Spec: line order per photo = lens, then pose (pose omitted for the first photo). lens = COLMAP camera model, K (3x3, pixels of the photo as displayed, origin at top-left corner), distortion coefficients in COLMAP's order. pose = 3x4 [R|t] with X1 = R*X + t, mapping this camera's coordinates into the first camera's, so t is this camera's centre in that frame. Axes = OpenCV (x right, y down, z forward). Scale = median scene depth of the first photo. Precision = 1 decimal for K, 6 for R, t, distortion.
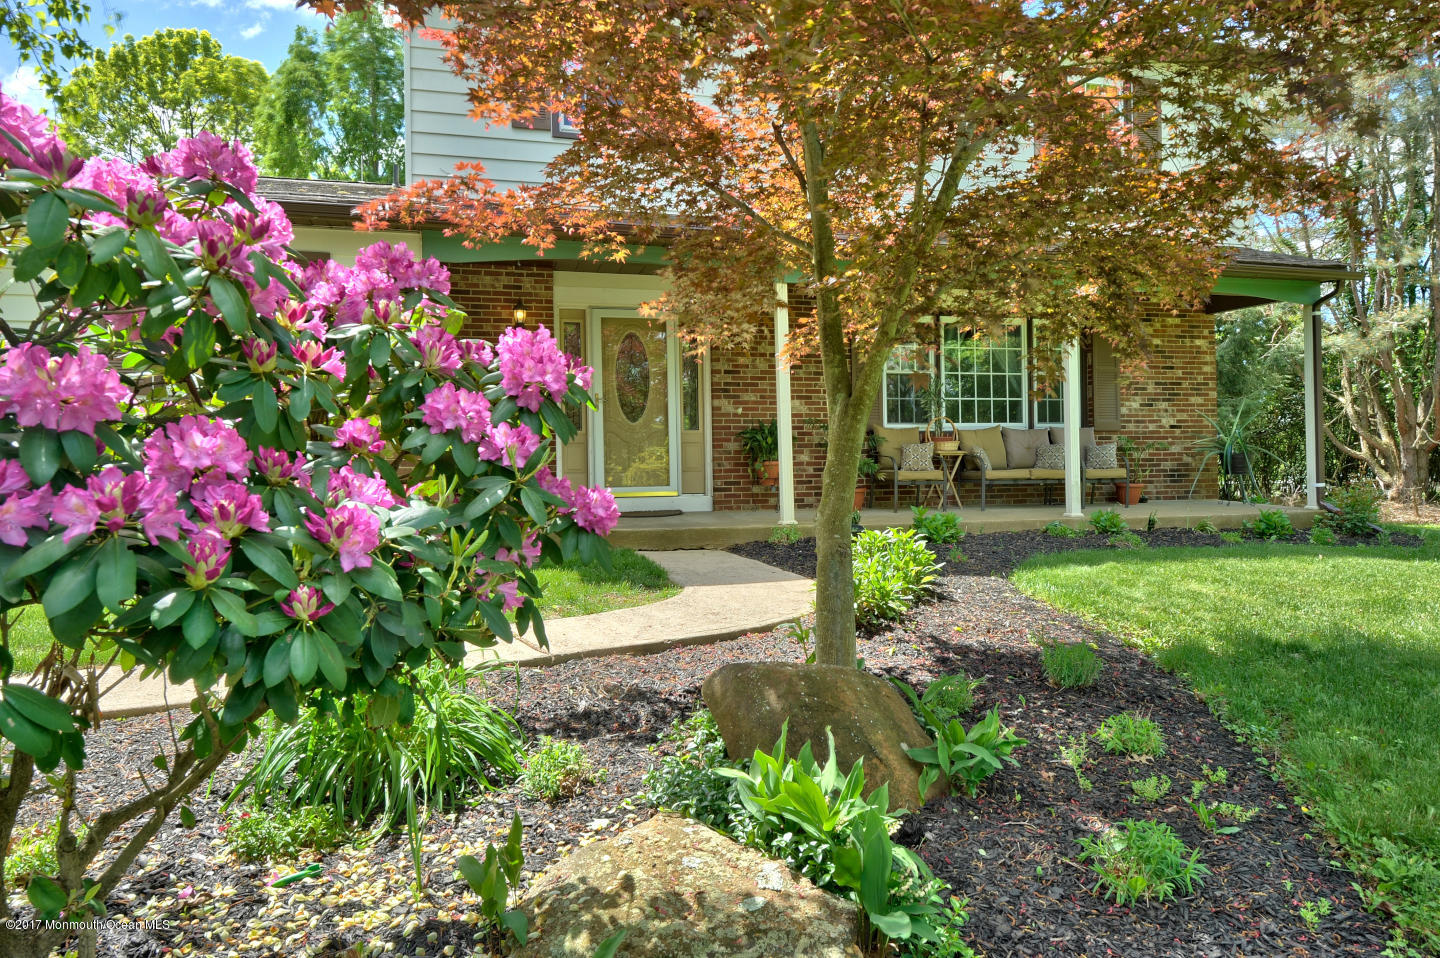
lens RADIAL K [[950.4, 0, 724.7], [0, 950.4, 473.2], [0, 0, 1]] dist [-0.001951, 0.000224]
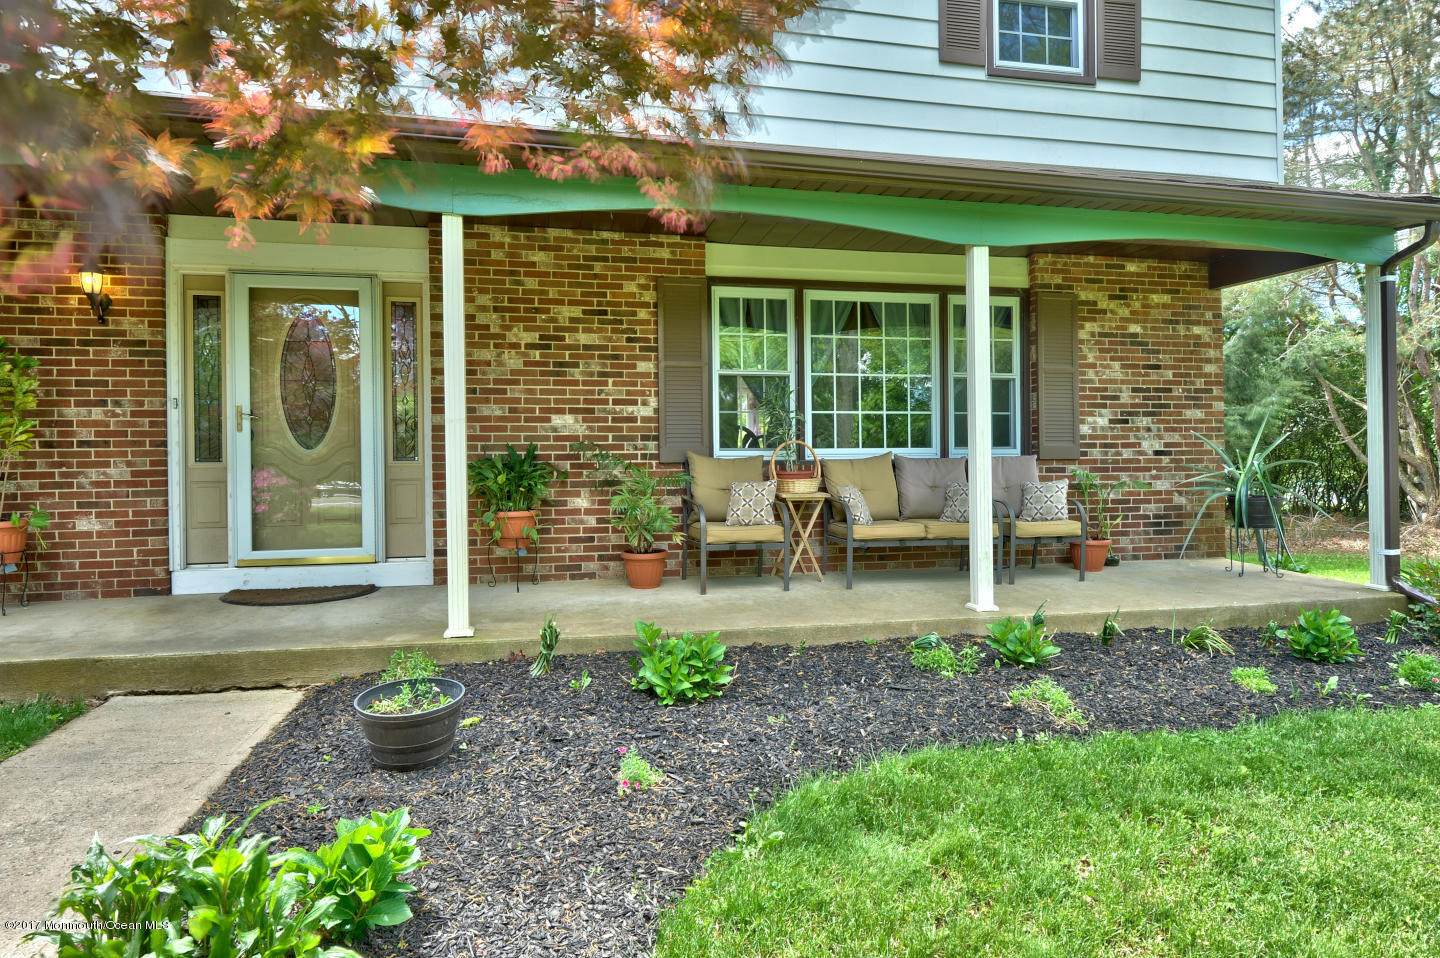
lens RADIAL K [[868.3, 0, 721.4], [0, 868.3, 474.1], [0, 0, 1]] dist [-0.003617, -0.001670]
pose [[0.998966, 0.005059, -0.045176, 0.200489], [-0.004886, 0.999980, 0.003937, -0.037487], [0.045195, -0.003712, 0.998971, 0.390337]]
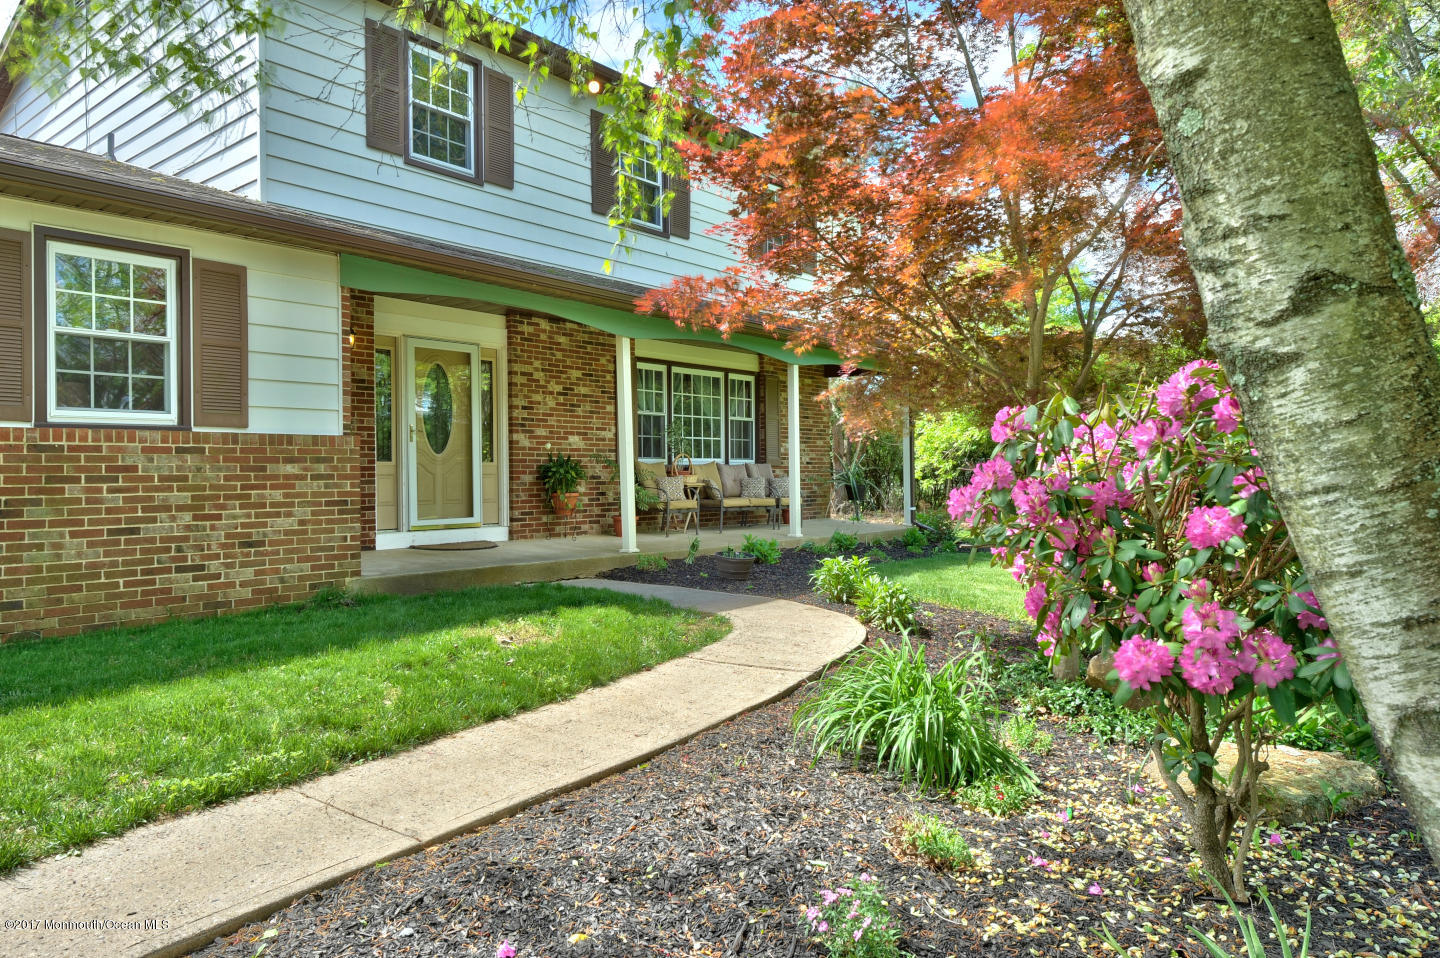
lens RADIAL K [[950.4, 0, 724.7], [0, 950.4, 473.2], [0, 0, 1]] dist [-0.001951, 0.000224]
pose [[0.813358, 0.010635, 0.581666, -0.404118], [-0.006834, 0.999939, -0.008726, -0.024877], [-0.581723, 0.003122, 0.813381, 0.014338]]
